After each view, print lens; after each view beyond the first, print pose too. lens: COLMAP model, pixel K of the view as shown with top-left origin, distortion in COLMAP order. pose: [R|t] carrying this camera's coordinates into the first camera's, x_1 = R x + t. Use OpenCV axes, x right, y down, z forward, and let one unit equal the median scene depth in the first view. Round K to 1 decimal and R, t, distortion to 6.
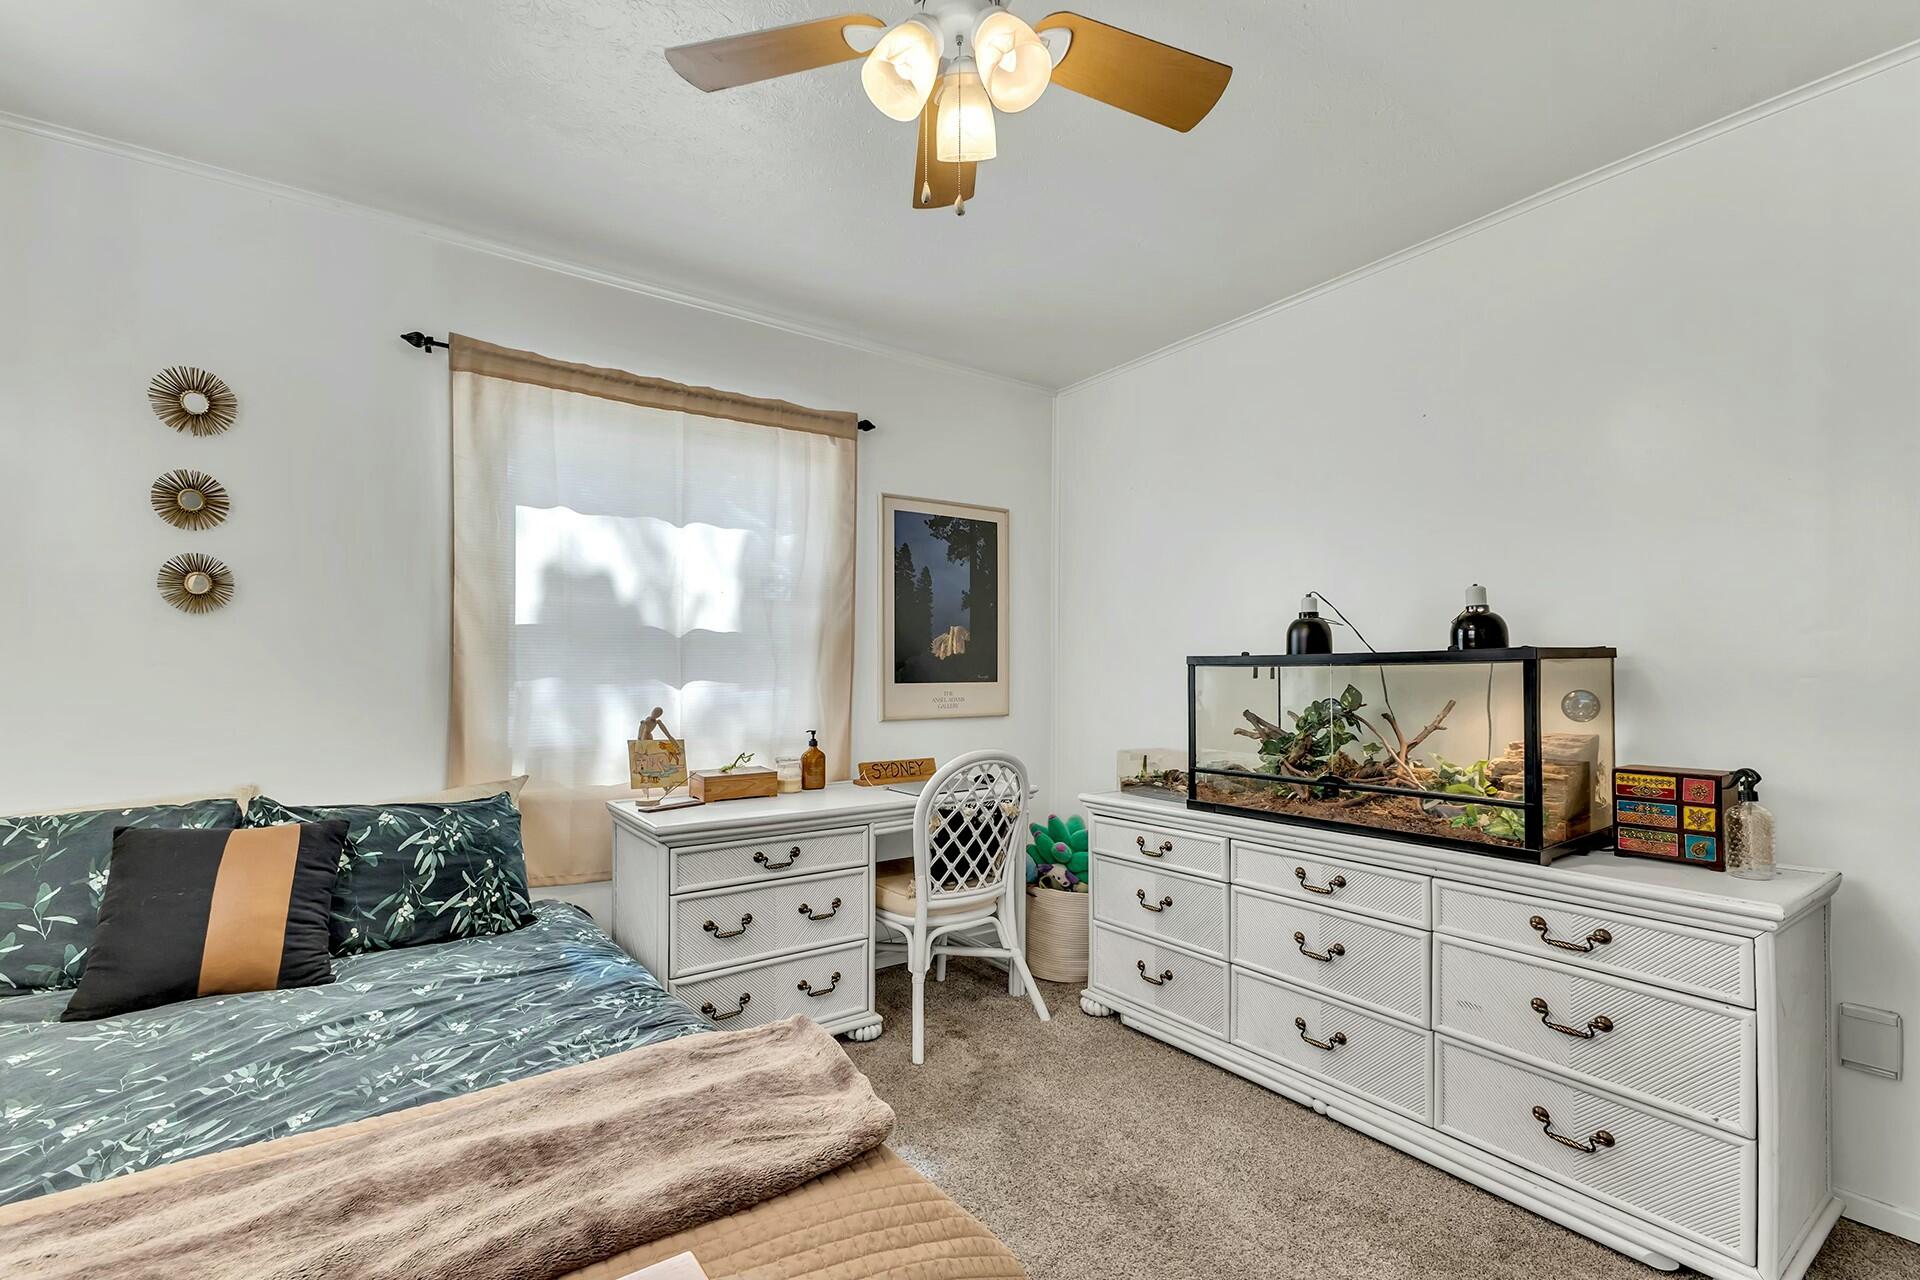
lens RADIAL K [[843.9, 0, 961.0], [0, 843.9, 669.3], [0, 0, 1]] dist [0.012820, -0.000055]
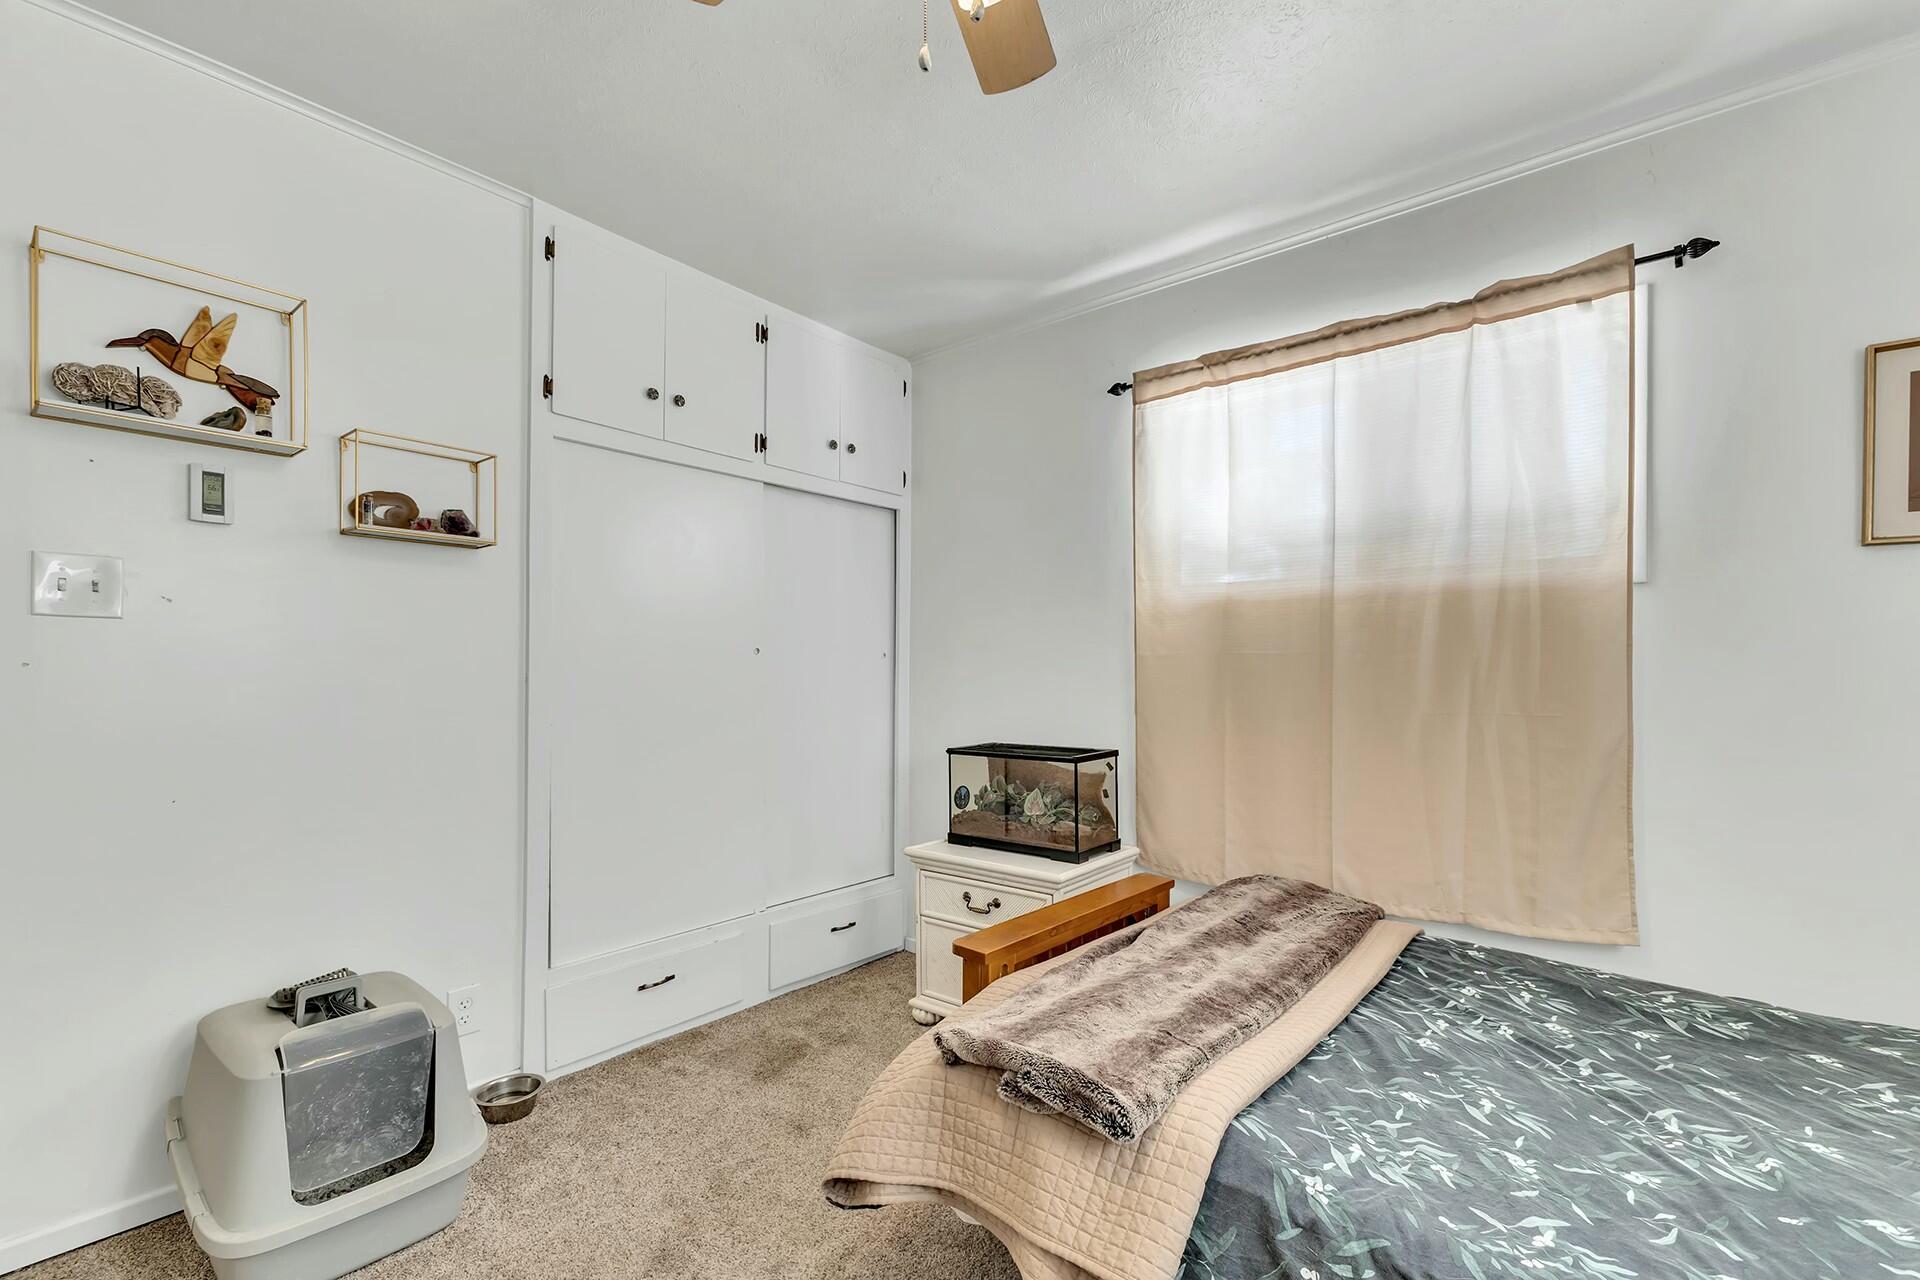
lens RADIAL K [[843.9, 0, 961.0], [0, 843.9, 669.3], [0, 0, 1]] dist [0.012820, -0.000055]
pose [[-0.965275, -0.004452, -0.261198, 0.089060], [-0.004056, 0.999990, -0.002053, -0.000042], [0.261205, -0.000922, -0.965283, 0.988672]]
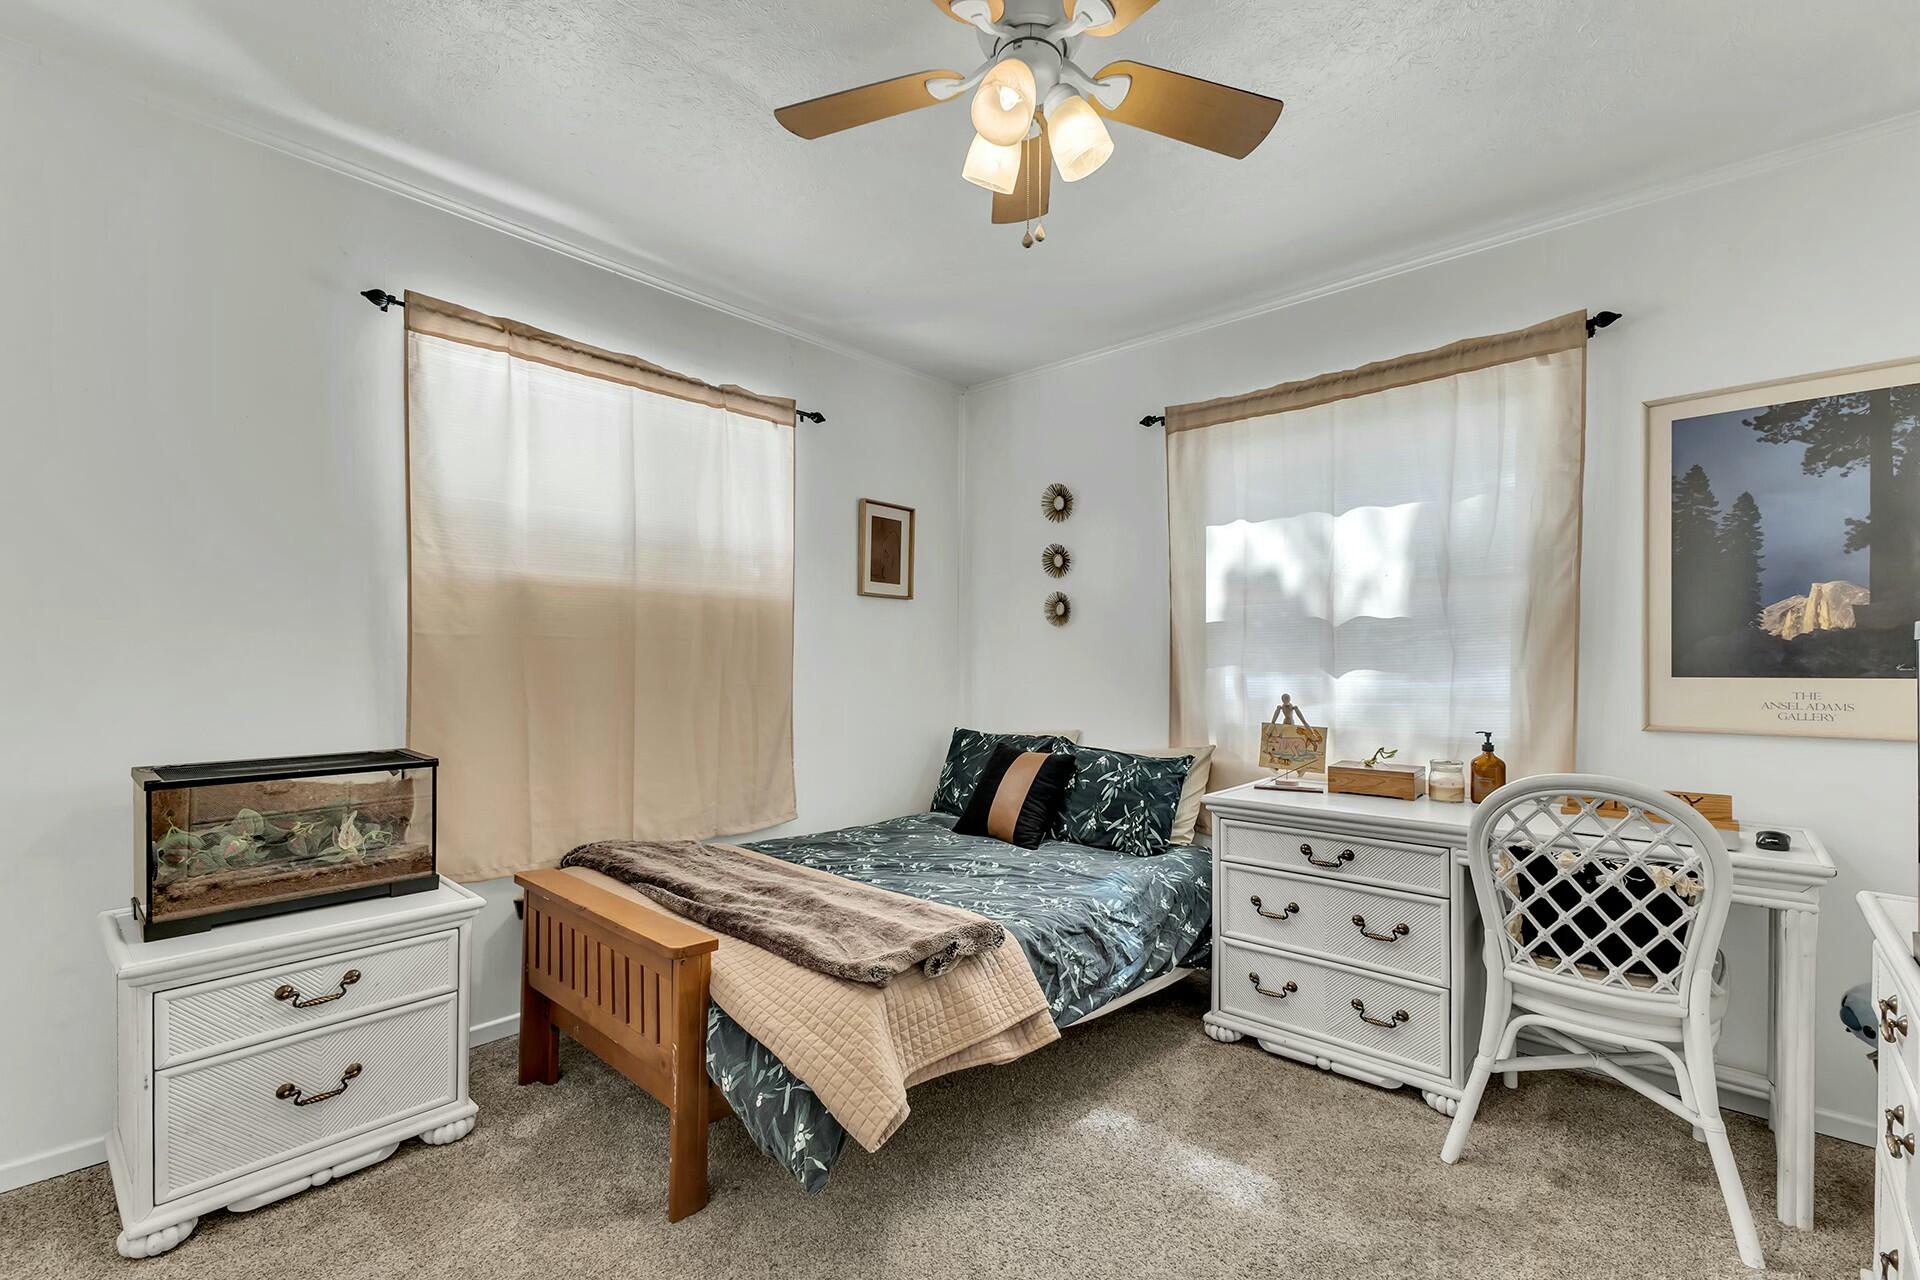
lens RADIAL K [[831.6, 0, 959.2], [0, 831.6, 667.5], [0, 0, 1]] dist [0.000447, 0.000026]
pose [[0.212264, 0.001252, -0.977212, 0.578479], [-0.002820, 0.999996, 0.000669, 0.012974], [0.977208, 0.002614, 0.212267, 0.383416]]
